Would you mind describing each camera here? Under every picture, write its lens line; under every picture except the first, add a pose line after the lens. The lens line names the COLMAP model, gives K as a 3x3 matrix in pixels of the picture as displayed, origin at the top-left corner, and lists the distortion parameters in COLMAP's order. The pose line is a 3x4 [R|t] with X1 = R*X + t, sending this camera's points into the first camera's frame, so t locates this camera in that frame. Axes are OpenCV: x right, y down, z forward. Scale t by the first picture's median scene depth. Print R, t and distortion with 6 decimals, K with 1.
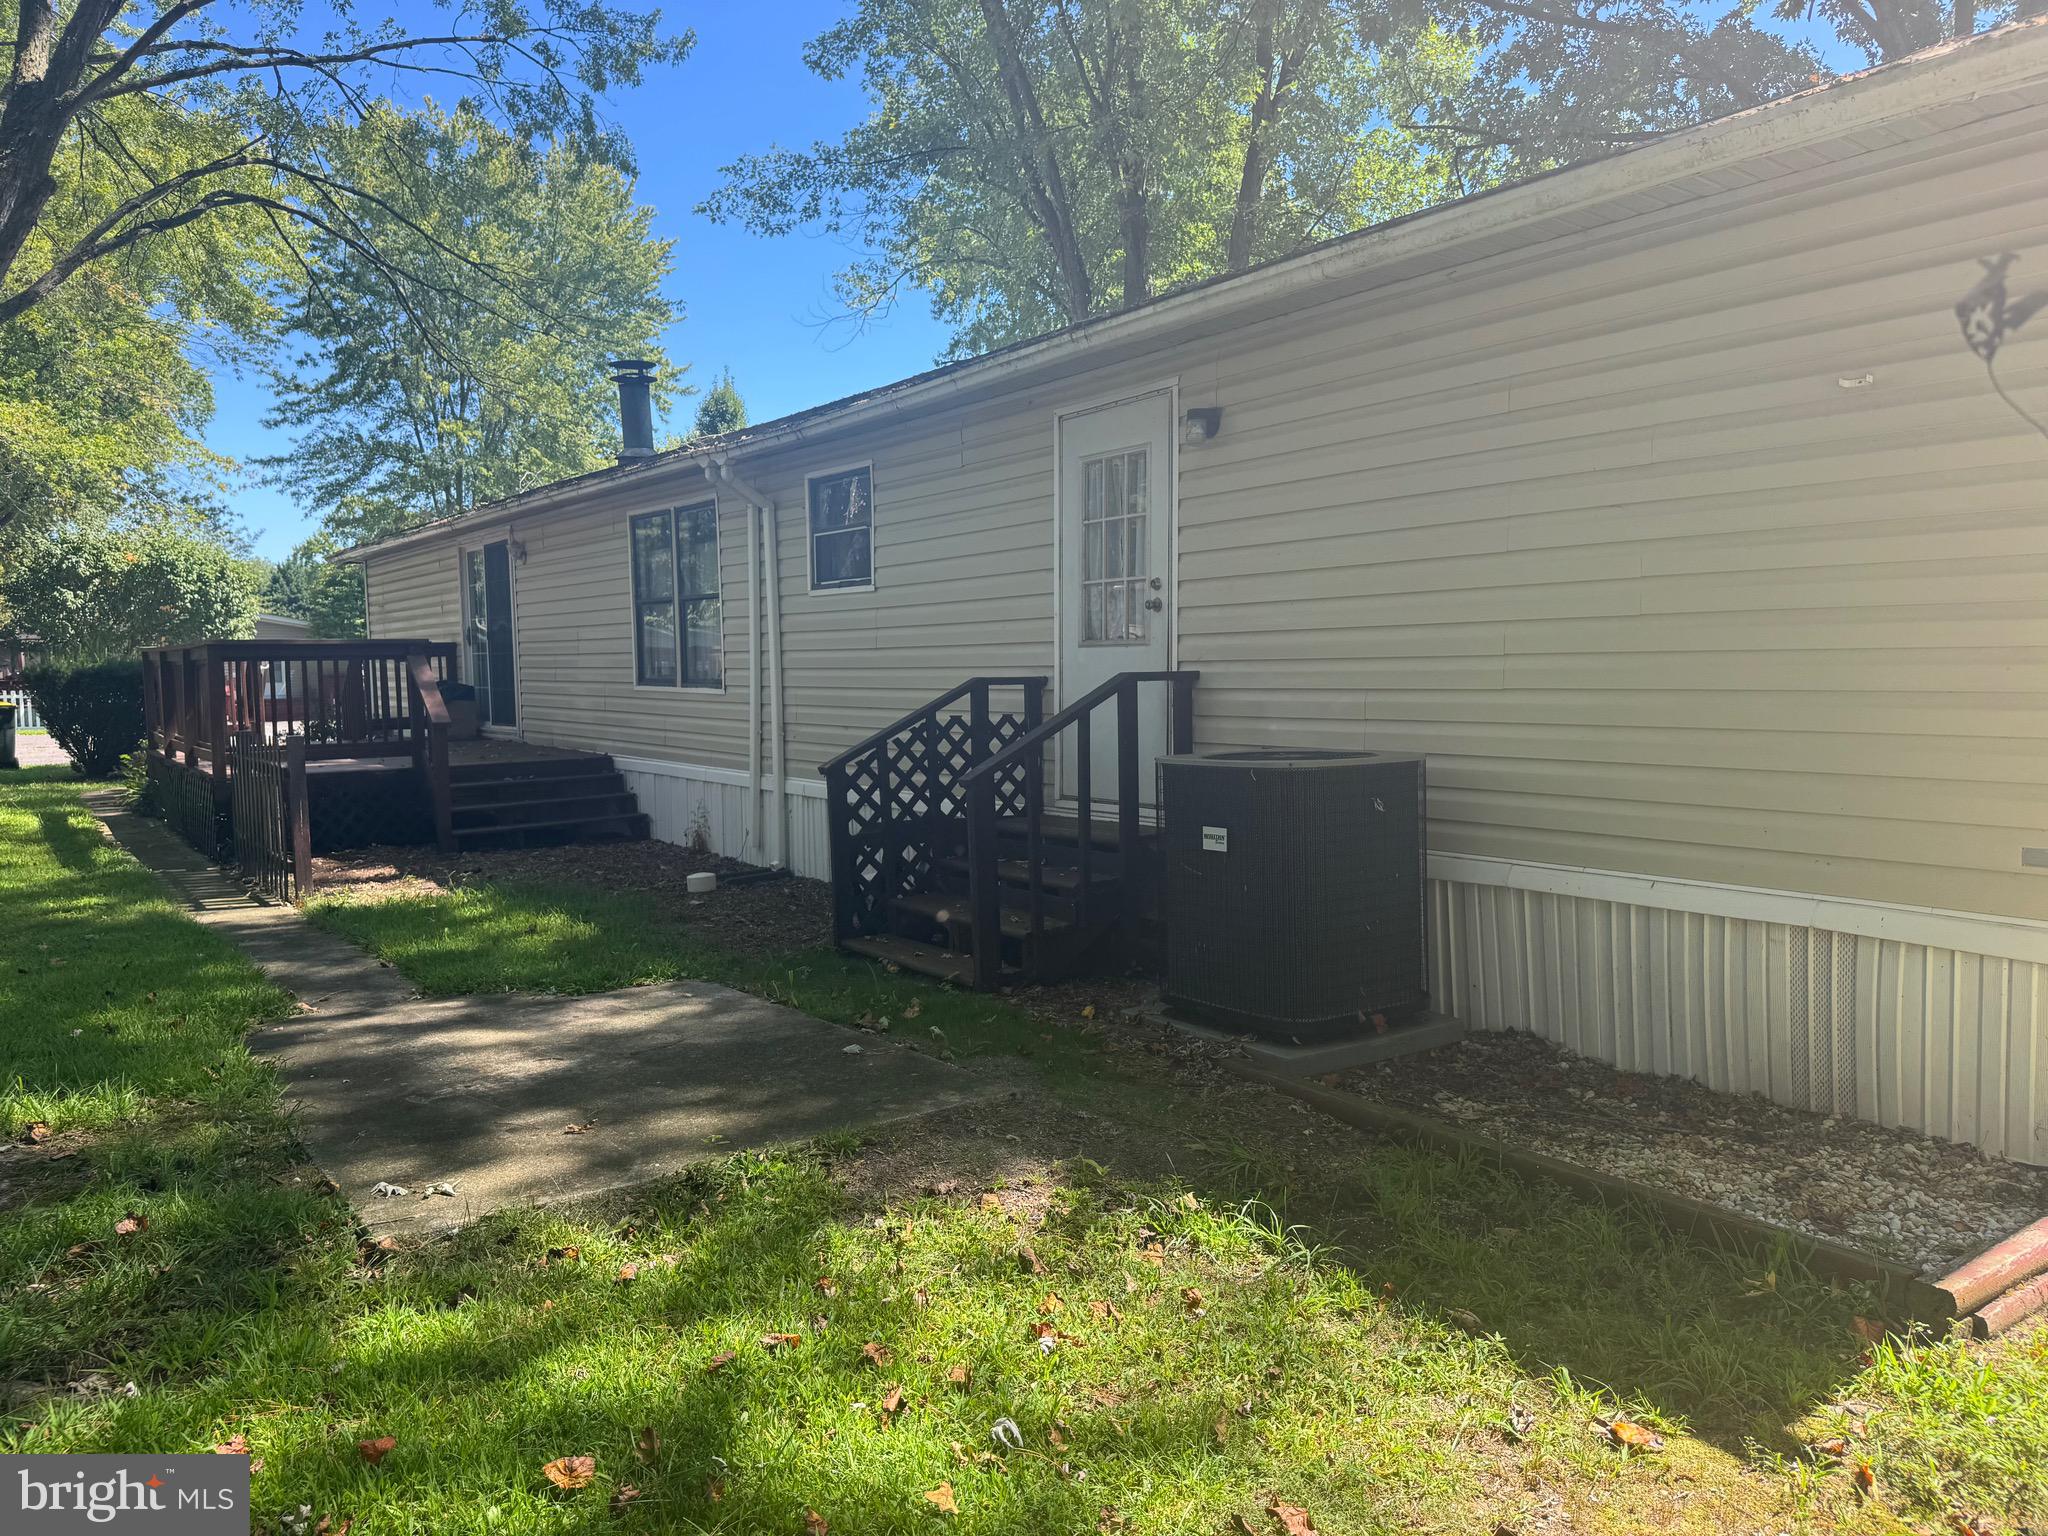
lens RADIAL K [[1442.0, 0, 1021.3], [0, 1442.0, 766.2], [0, 0, 1]] dist [0.031910, -0.043473]
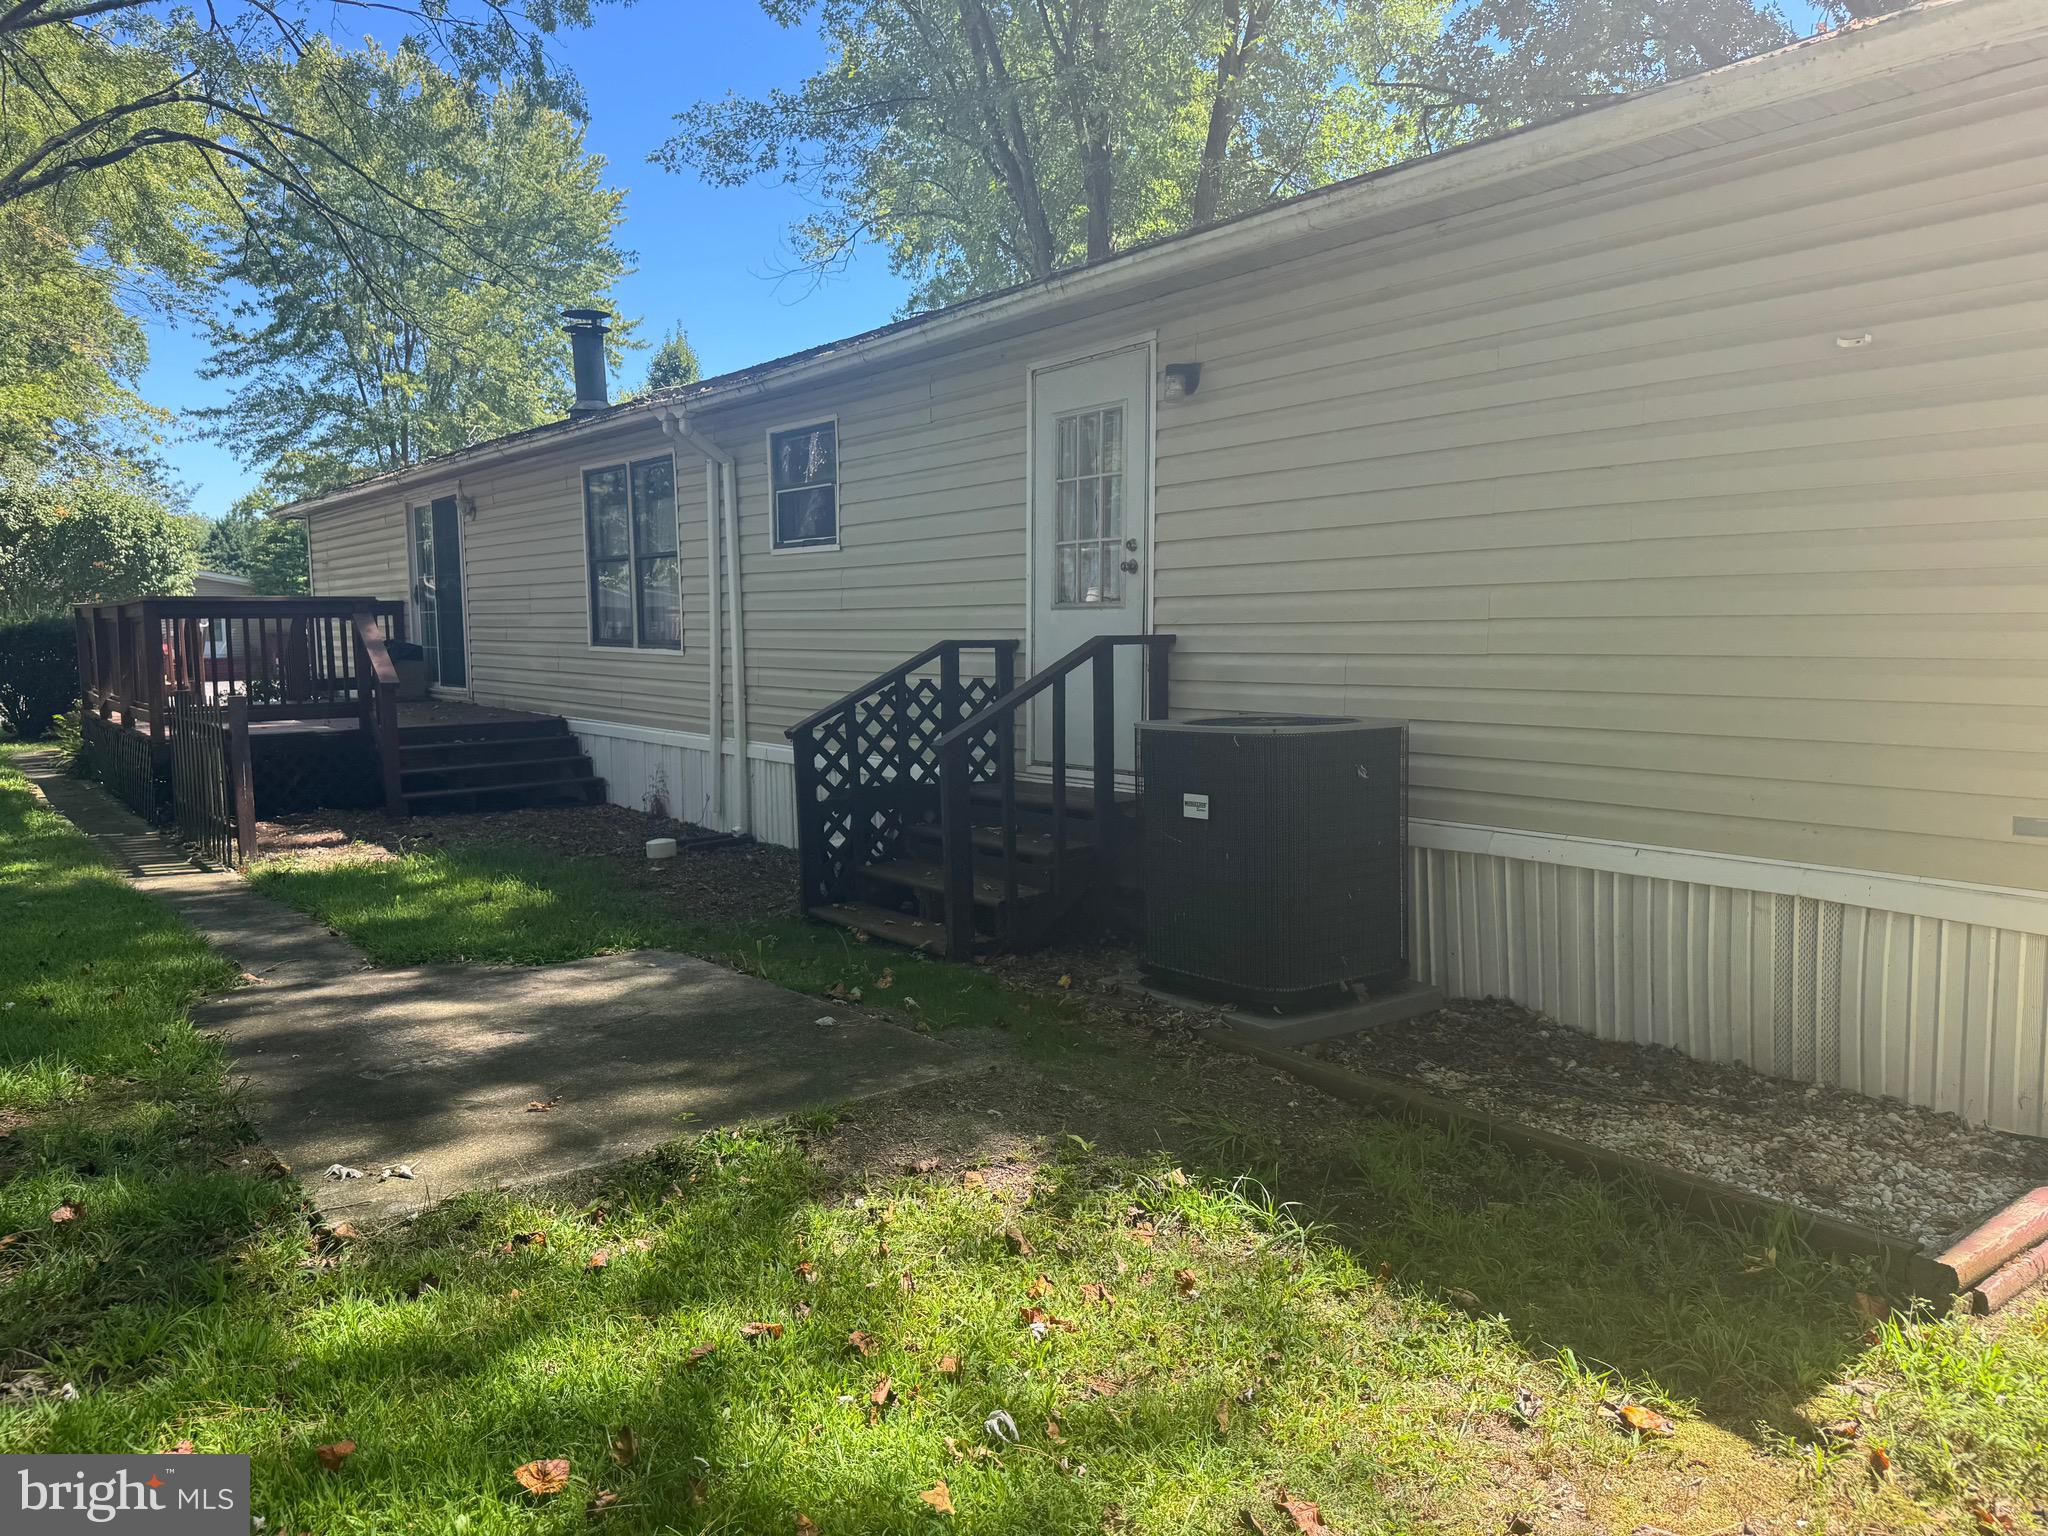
lens RADIAL K [[1442.0, 0, 1028.9], [0, 1442.0, 771.7], [0, 0, 1]] dist [0.031910, -0.043473]
pose [[0.999366, 0.002642, 0.035506, -0.009814], [-0.003657, 0.999585, 0.028575, -0.000199], [-0.035415, -0.028687, 0.998961, 0.019132]]
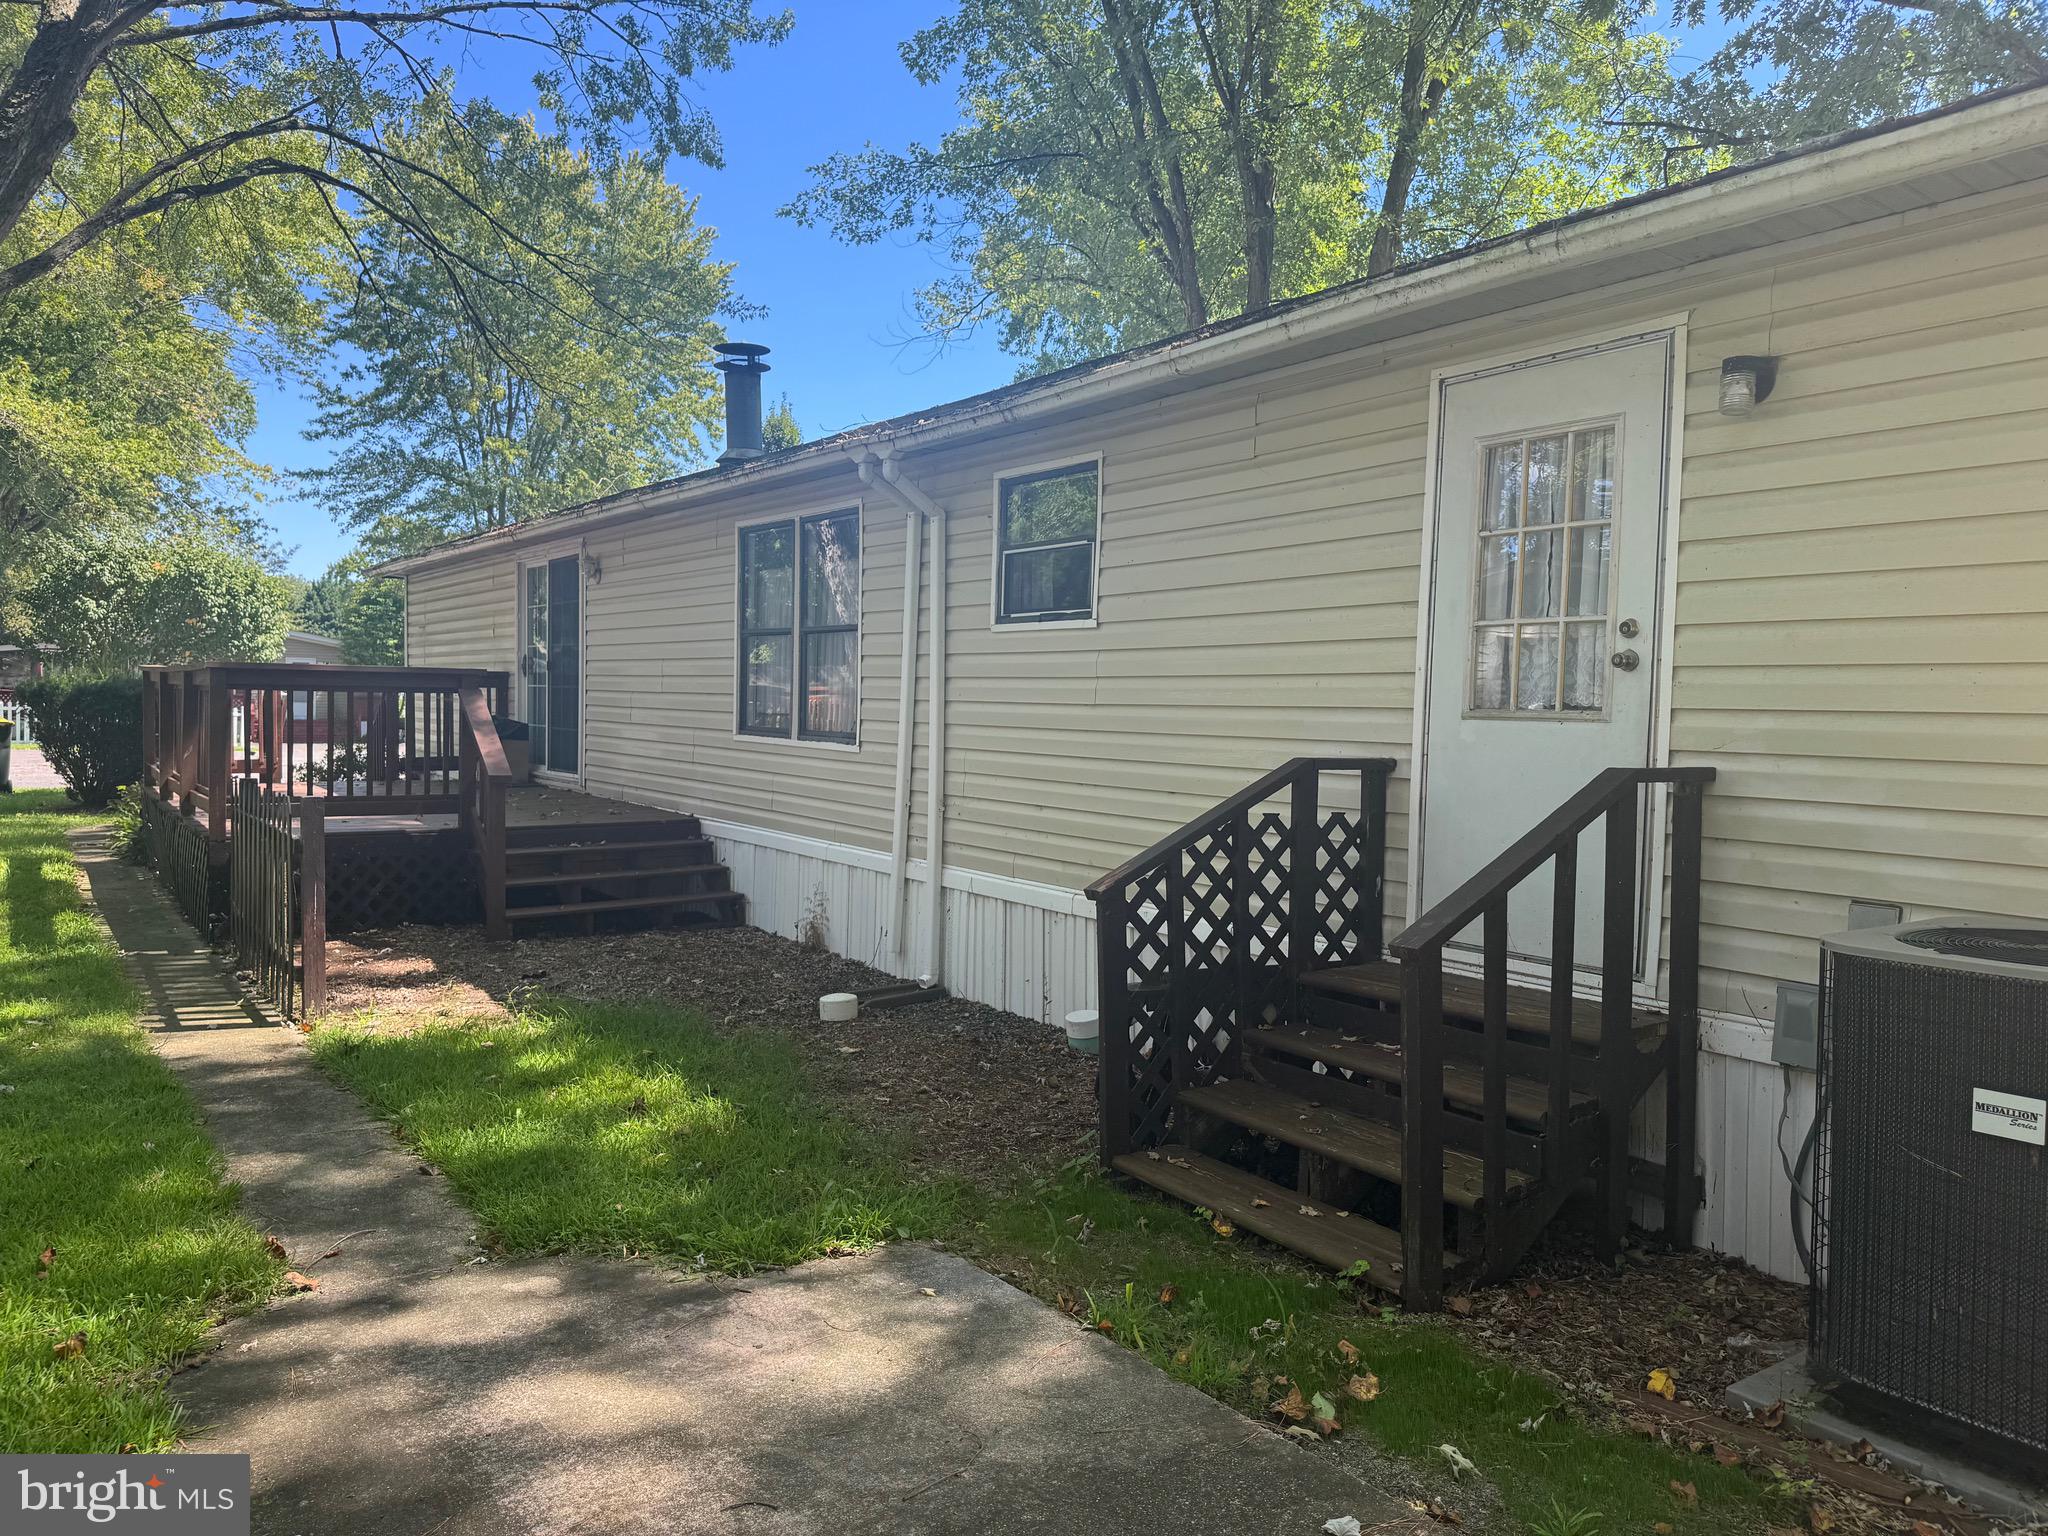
lens RADIAL K [[1442.0, 0, 1019.3], [0, 1442.0, 760.0], [0, 0, 1]] dist [0.031910, -0.043473]
pose [[0.999225, 0.036231, -0.015386, -0.156139], [-0.036737, 0.998747, -0.033990, -0.032821], [0.014136, 0.034529, 0.999304, 0.319601]]
